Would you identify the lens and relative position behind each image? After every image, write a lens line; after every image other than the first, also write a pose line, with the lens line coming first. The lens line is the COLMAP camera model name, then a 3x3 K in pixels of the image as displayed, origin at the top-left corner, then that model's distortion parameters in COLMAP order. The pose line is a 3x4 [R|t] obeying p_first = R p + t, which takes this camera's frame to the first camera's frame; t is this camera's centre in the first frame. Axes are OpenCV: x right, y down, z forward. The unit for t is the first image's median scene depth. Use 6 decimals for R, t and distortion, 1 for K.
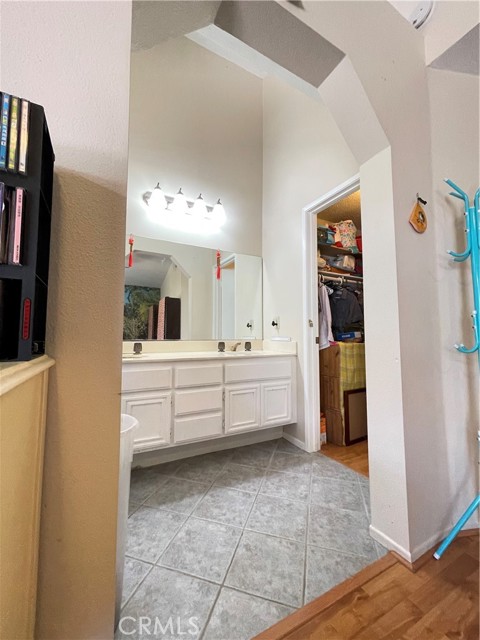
lens RADIAL K [[259.5, 0, 239.1], [0, 259.5, 318.2], [0, 0, 1]] dist [0.004082, 0.000169]
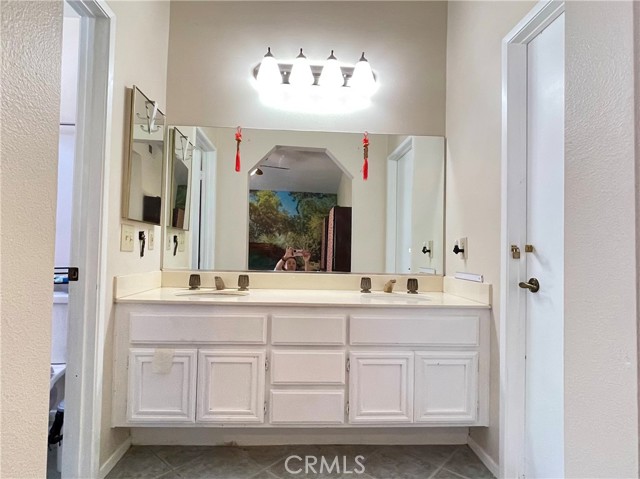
lens RADIAL K [[353.1, 0, 320.0], [0, 353.1, 242.6], [0, 0, 1]] dist [-0.015011, -0.000705]
pose [[0.911380, 0.008348, -0.411481, 0.198917], [0.004972, 0.999498, 0.031291, -0.023361], [0.411535, -0.030564, 0.910881, 0.167756]]
